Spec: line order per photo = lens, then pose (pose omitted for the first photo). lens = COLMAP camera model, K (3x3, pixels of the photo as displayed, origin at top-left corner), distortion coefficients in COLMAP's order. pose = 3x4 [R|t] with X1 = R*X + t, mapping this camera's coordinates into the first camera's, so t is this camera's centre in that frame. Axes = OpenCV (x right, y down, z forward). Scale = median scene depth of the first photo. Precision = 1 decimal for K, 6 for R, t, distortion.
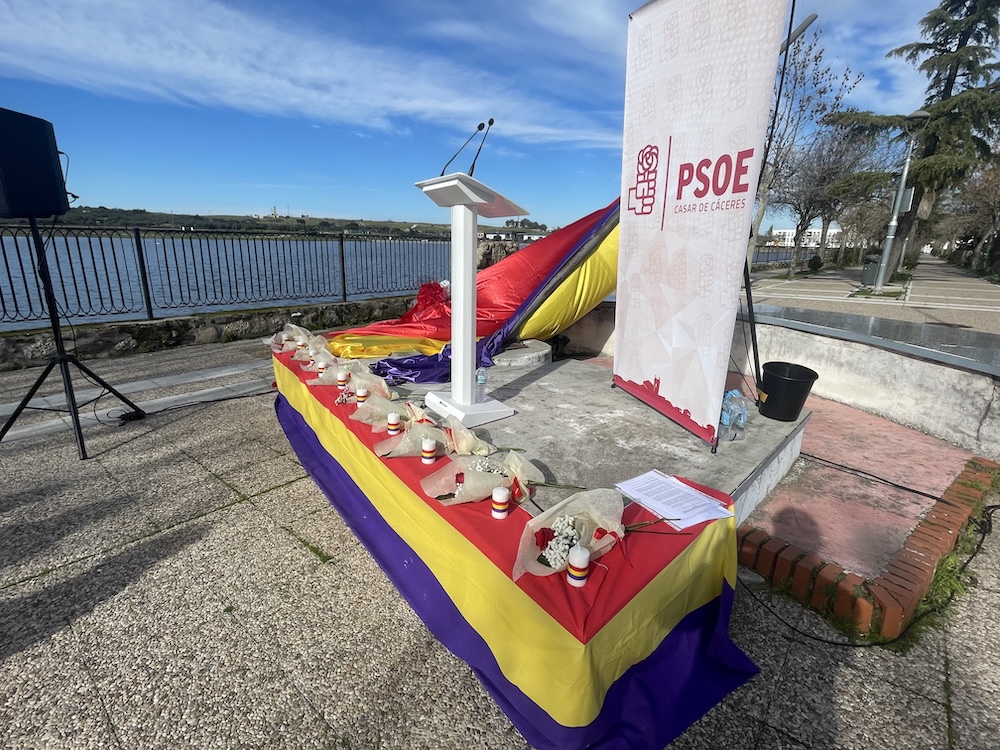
lens RADIAL K [[485.5, 0, 494.1], [0, 485.5, 371.9], [0, 0, 1]] dist [-0.001267, -0.001150]
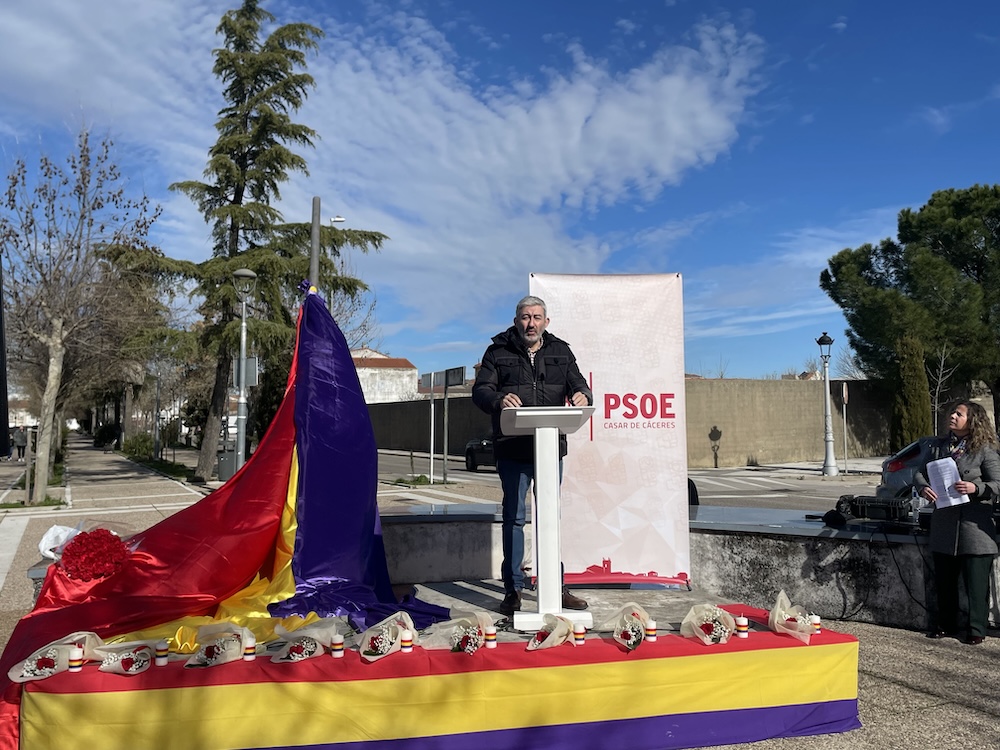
lens RADIAL K [[935.4, 0, 504.2], [0, 935.4, 361.7], [0, 0, 1]] dist [0.112690, -0.149556]
pose [[0.417155, 0.035350, 0.908148, -0.456122], [0.250299, 0.956132, -0.152192, -0.039204], [-0.873689, 0.290796, 0.390007, 0.040365]]
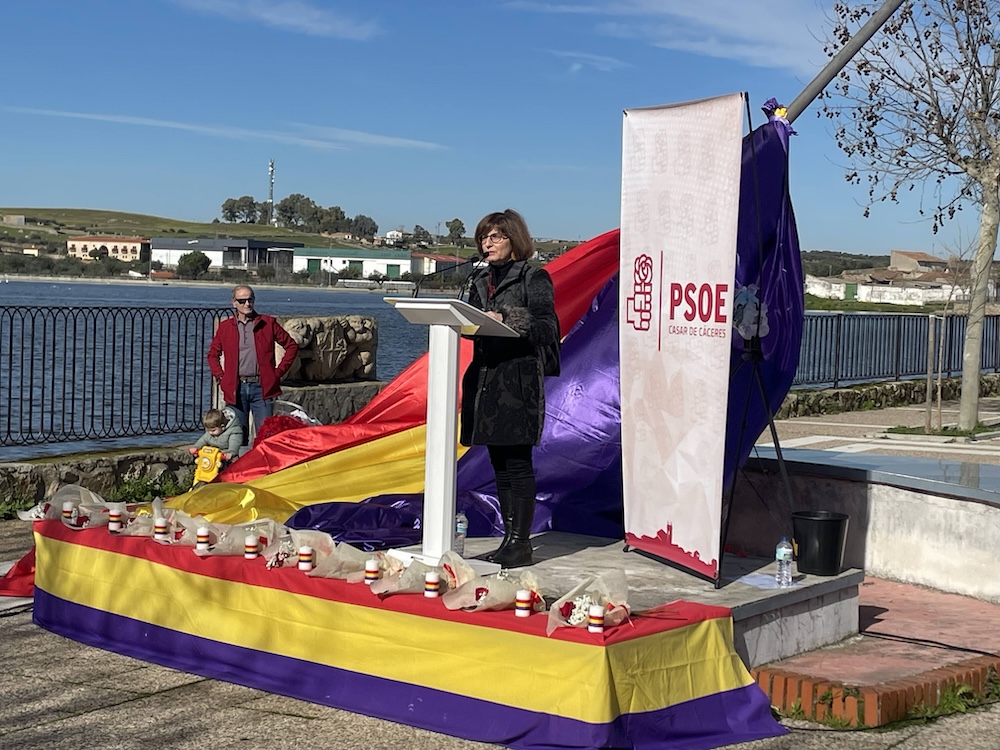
lens RADIAL K [[1863.0, 0, 515.9], [0, 1863.0, 352.6], [0, 0, 1]] dist [0.097566, 0.098842]
pose [[0.983820, 0.005819, 0.179065, -0.117939], [0.033664, 0.975666, -0.216660, 0.096992], [-0.175968, 0.219183, 0.959684, -0.493469]]
